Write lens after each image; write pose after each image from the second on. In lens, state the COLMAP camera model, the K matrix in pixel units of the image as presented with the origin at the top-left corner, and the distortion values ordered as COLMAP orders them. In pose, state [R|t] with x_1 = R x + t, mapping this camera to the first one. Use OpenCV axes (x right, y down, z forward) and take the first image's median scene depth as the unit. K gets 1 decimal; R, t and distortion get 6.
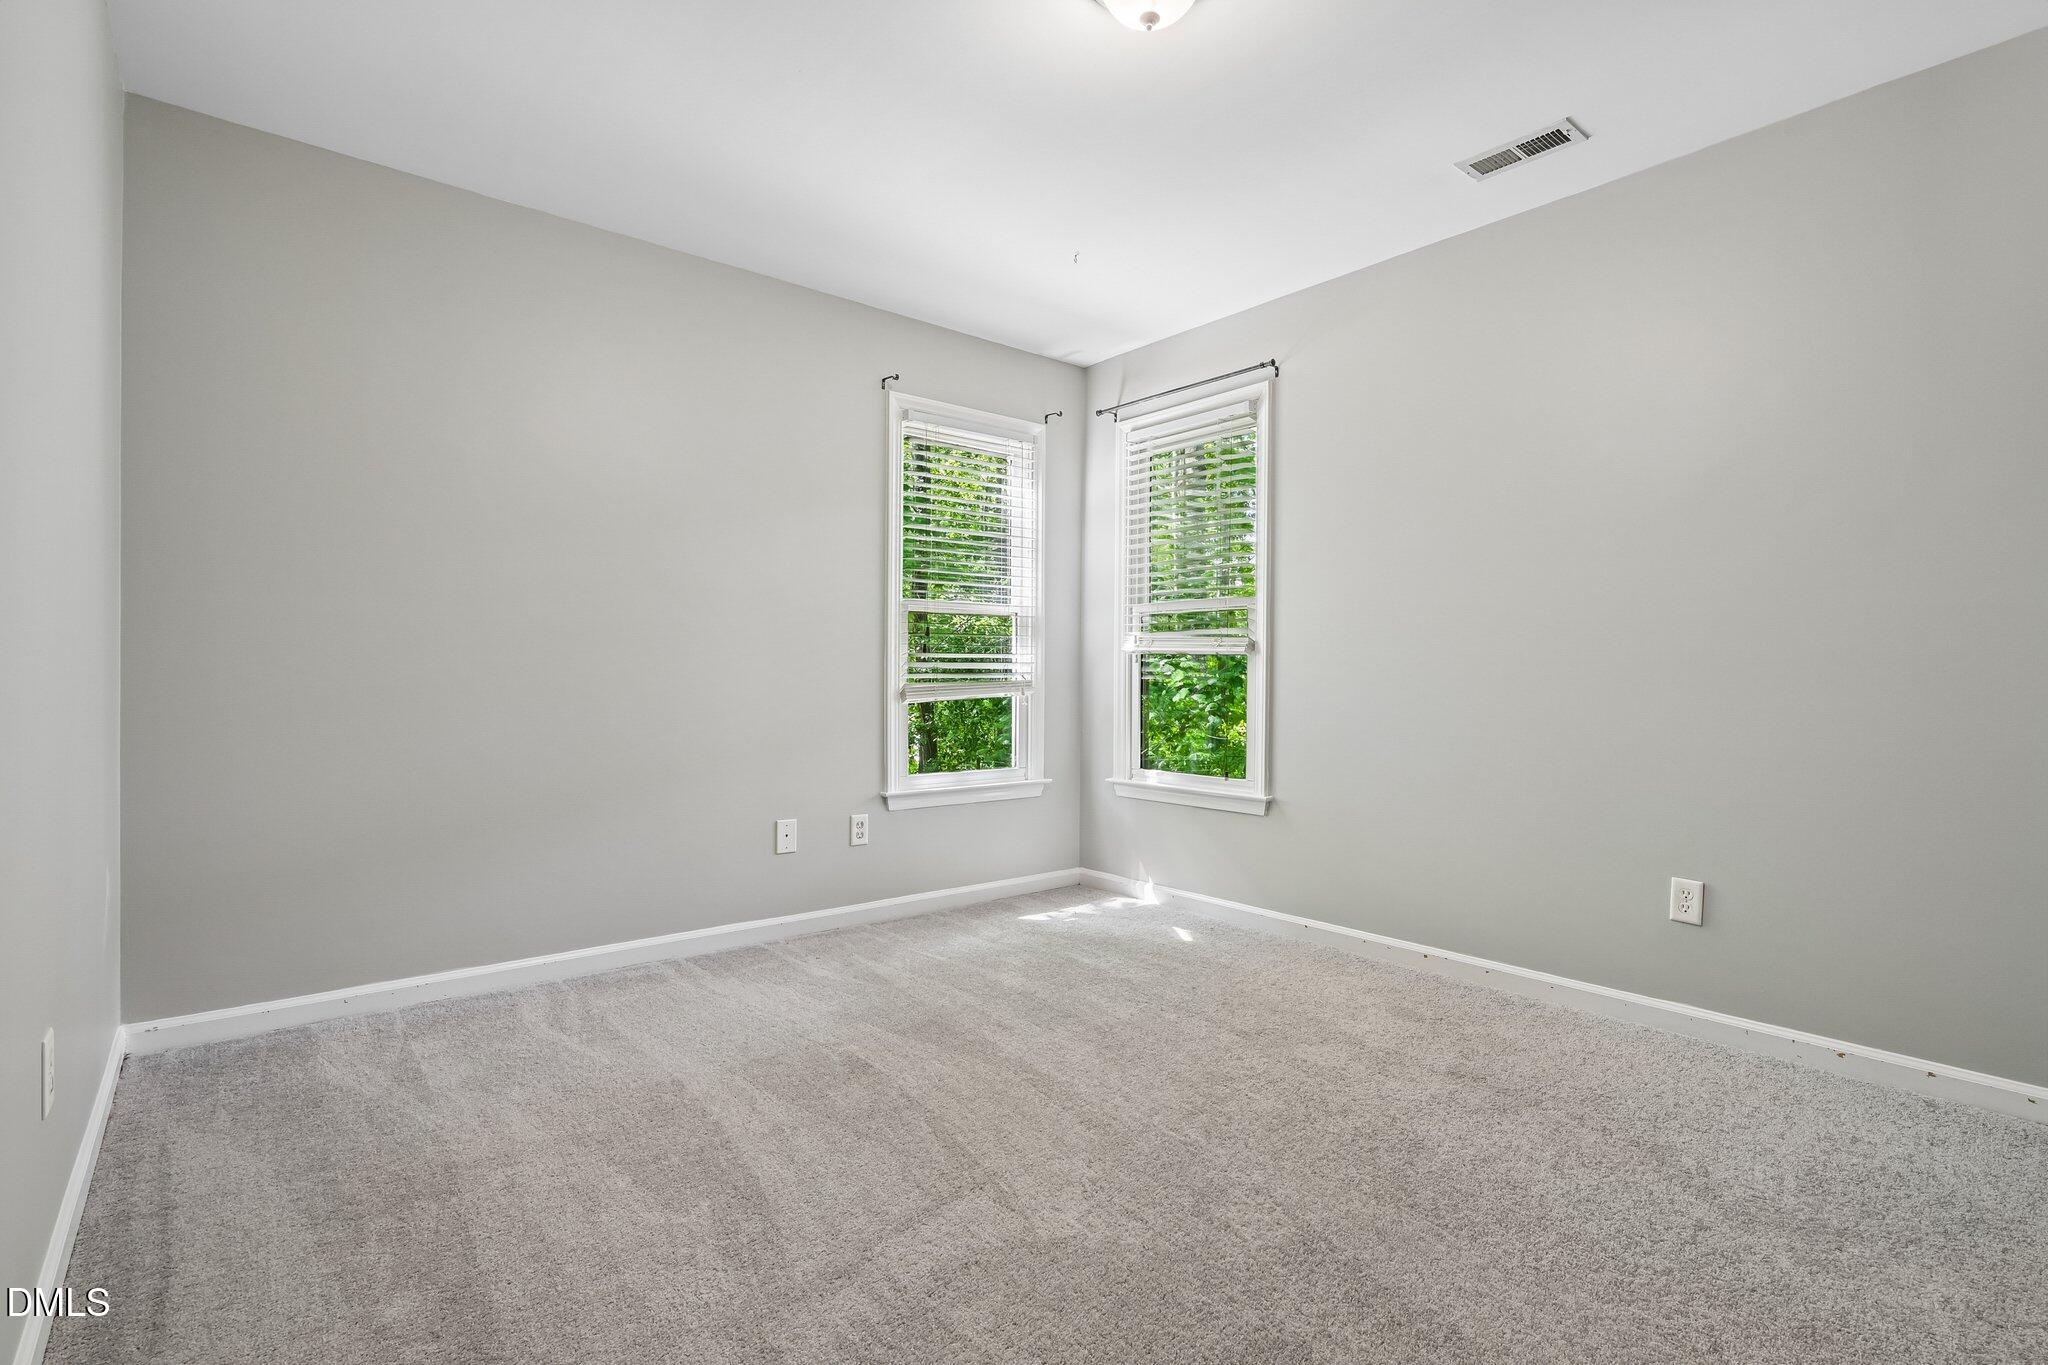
lens RADIAL K [[960.2, 0, 1024.0], [0, 960.2, 682.5], [0, 0, 1]] dist [0.001713, 0.000273]
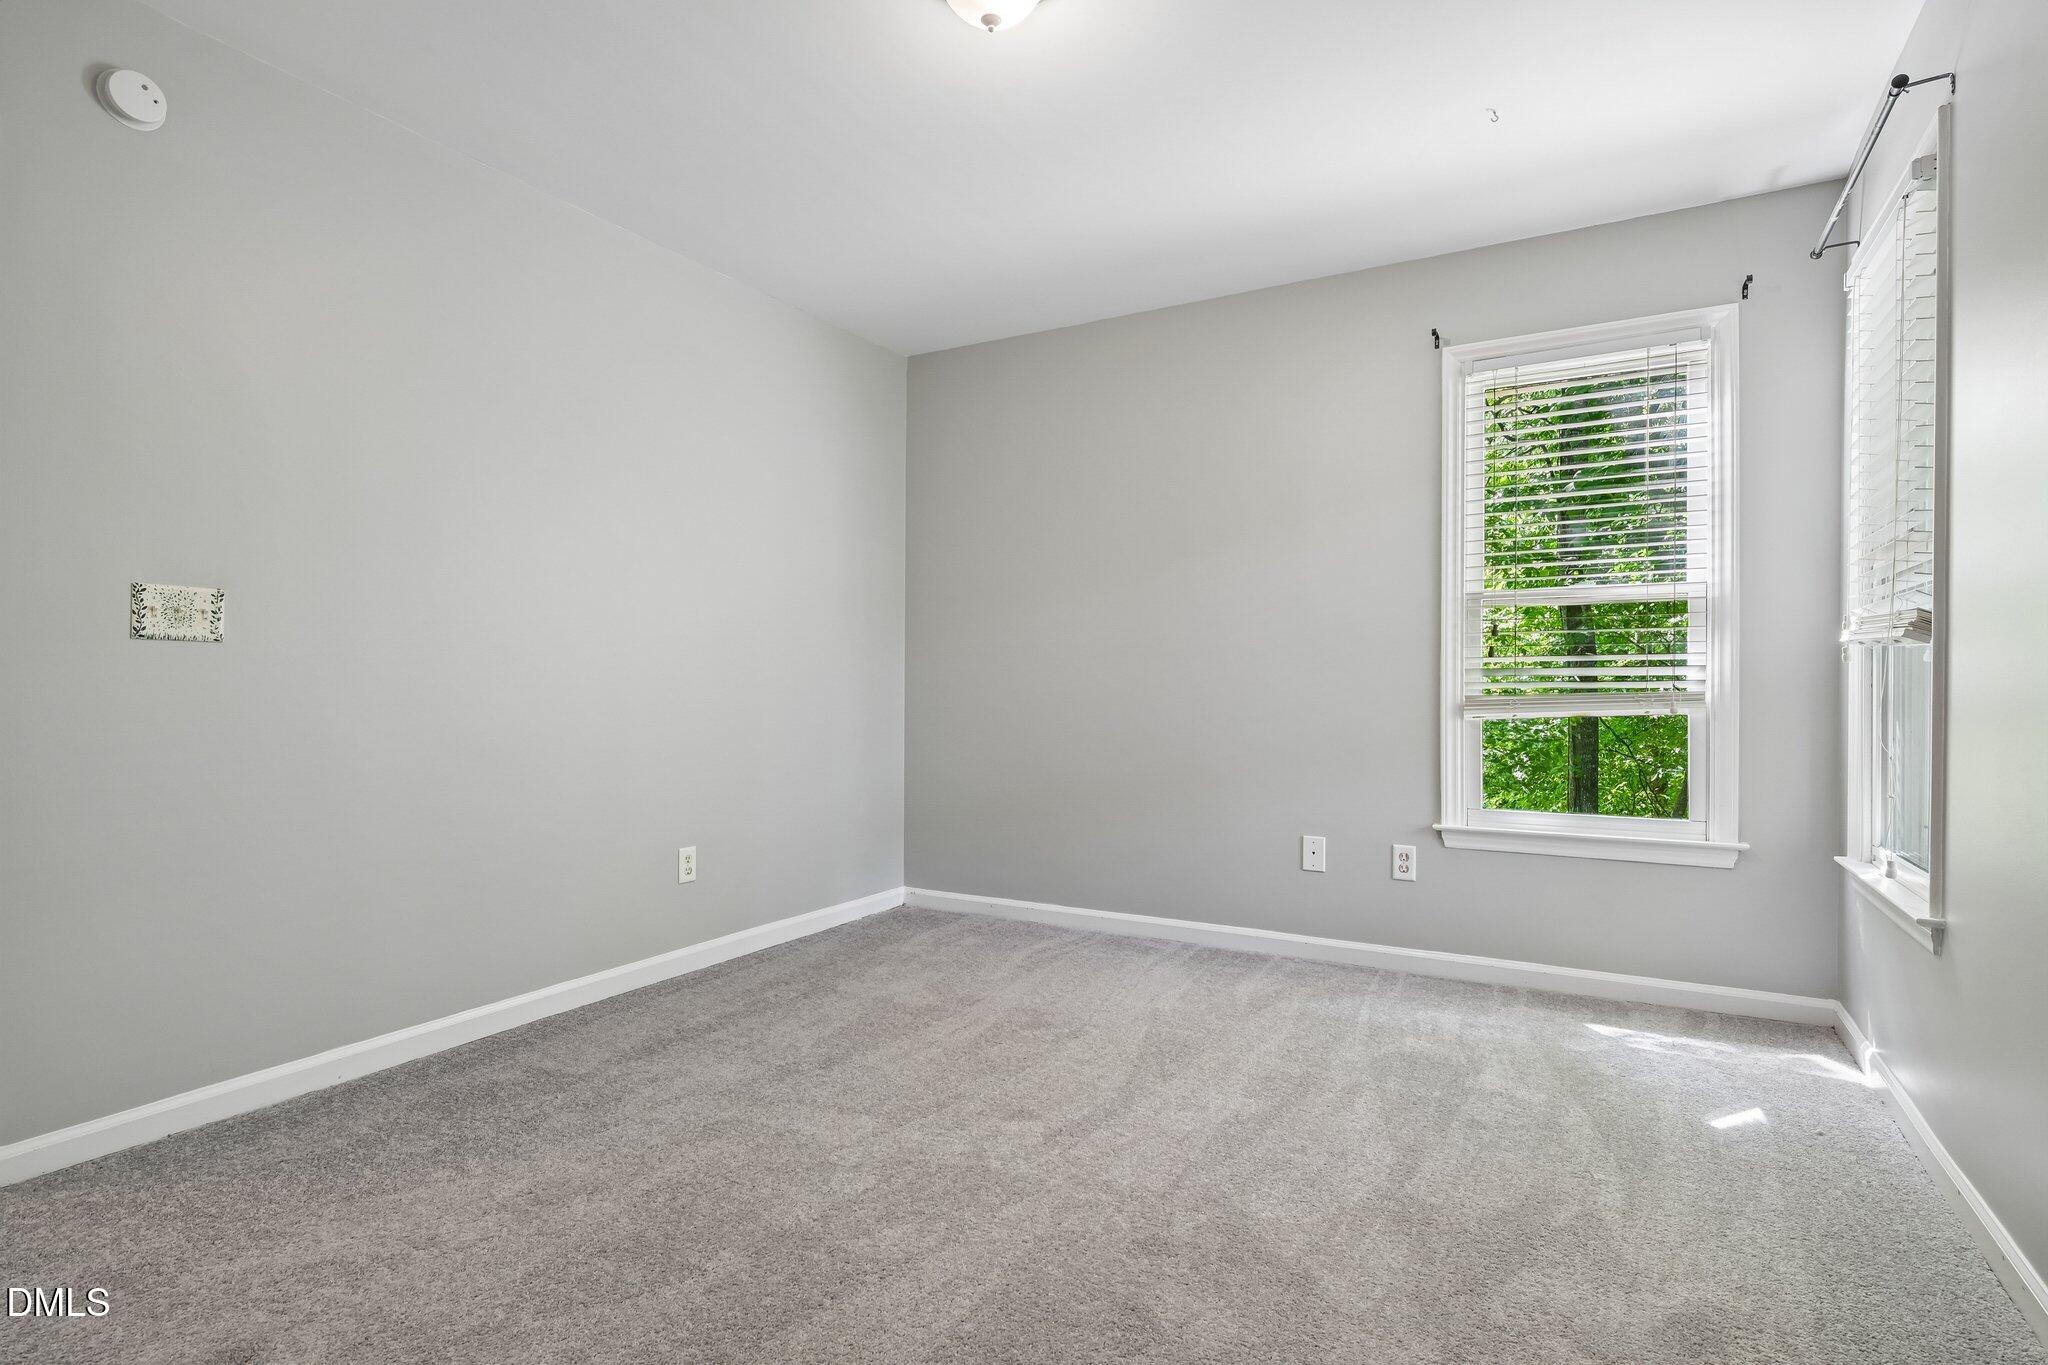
lens RADIAL K [[1012.7, 0, 1024.0], [0, 1012.7, 682.5], [0, 0, 1]] dist [-0.003117, -0.000126]
pose [[0.349063, -0.011870, -0.937024, 0.561417], [-0.001020, 0.999914, -0.013046, 0.001161], [0.937099, 0.005509, 0.349021, 0.341635]]
